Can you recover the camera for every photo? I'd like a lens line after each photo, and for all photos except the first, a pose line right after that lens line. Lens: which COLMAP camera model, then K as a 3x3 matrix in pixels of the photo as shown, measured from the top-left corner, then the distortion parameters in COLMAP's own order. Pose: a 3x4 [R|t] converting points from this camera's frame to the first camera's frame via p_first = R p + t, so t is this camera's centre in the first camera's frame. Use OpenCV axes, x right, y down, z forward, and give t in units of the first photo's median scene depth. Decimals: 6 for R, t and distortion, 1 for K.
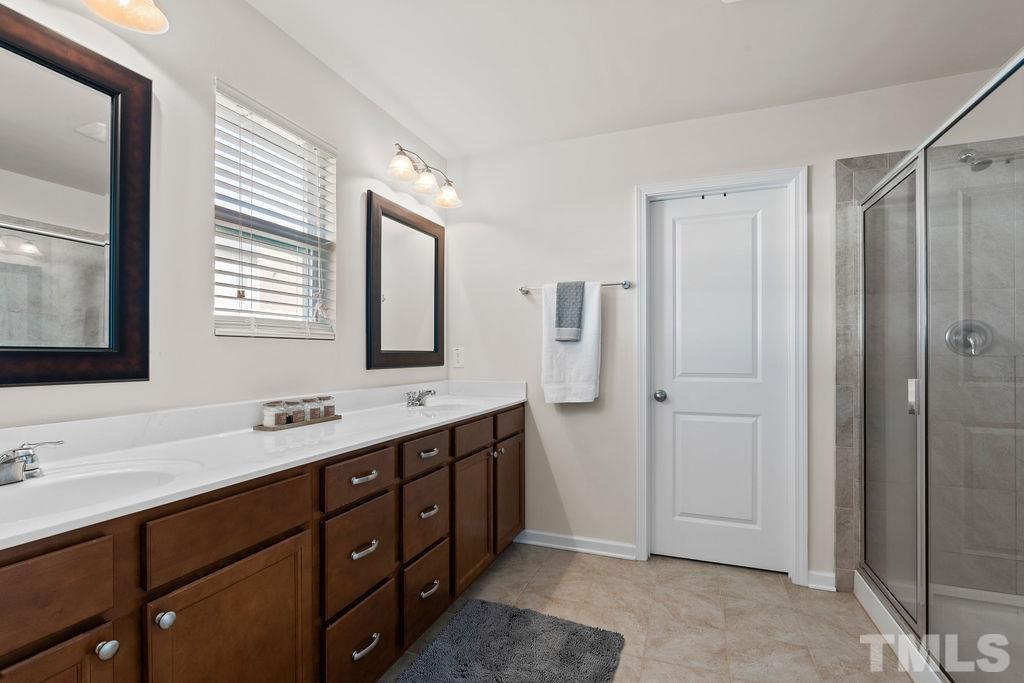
lens RADIAL K [[463.0, 0, 537.2], [0, 463.0, 353.5], [0, 0, 1]] dist [-0.008023, 0.002307]
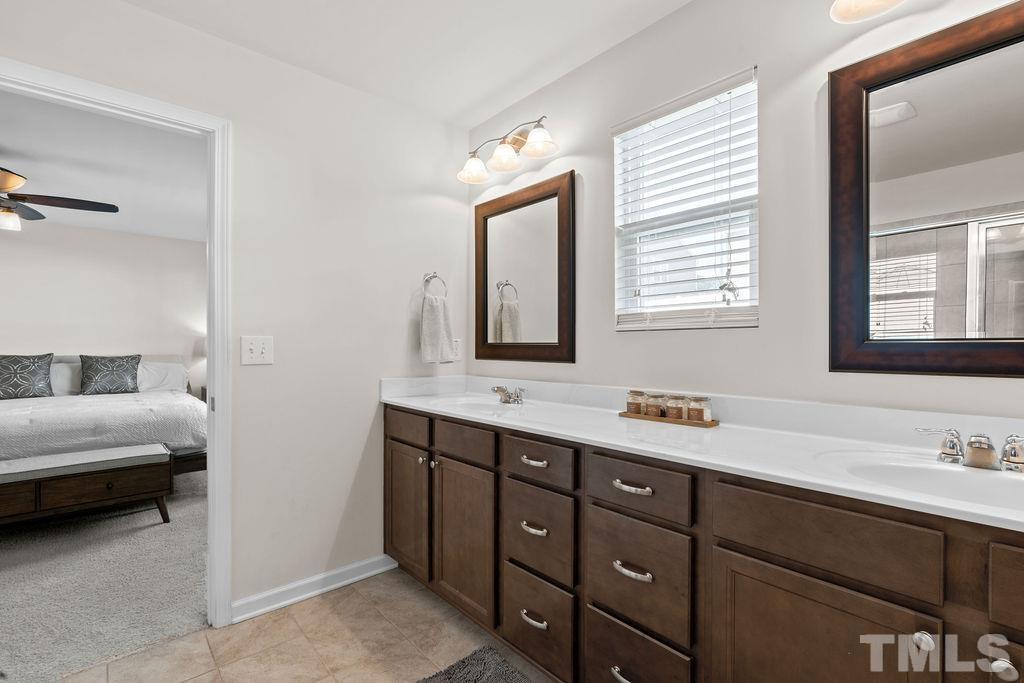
lens RADIAL K [[463.0, 0, 526.2], [0, 463.0, 348.7], [0, 0, 1]] dist [-0.008023, 0.002307]
pose [[-0.479402, 0.004461, -0.877584, 0.505851], [0.003010, 0.999990, 0.003440, 0.003205], [0.877590, -0.000992, -0.479411, 1.349180]]
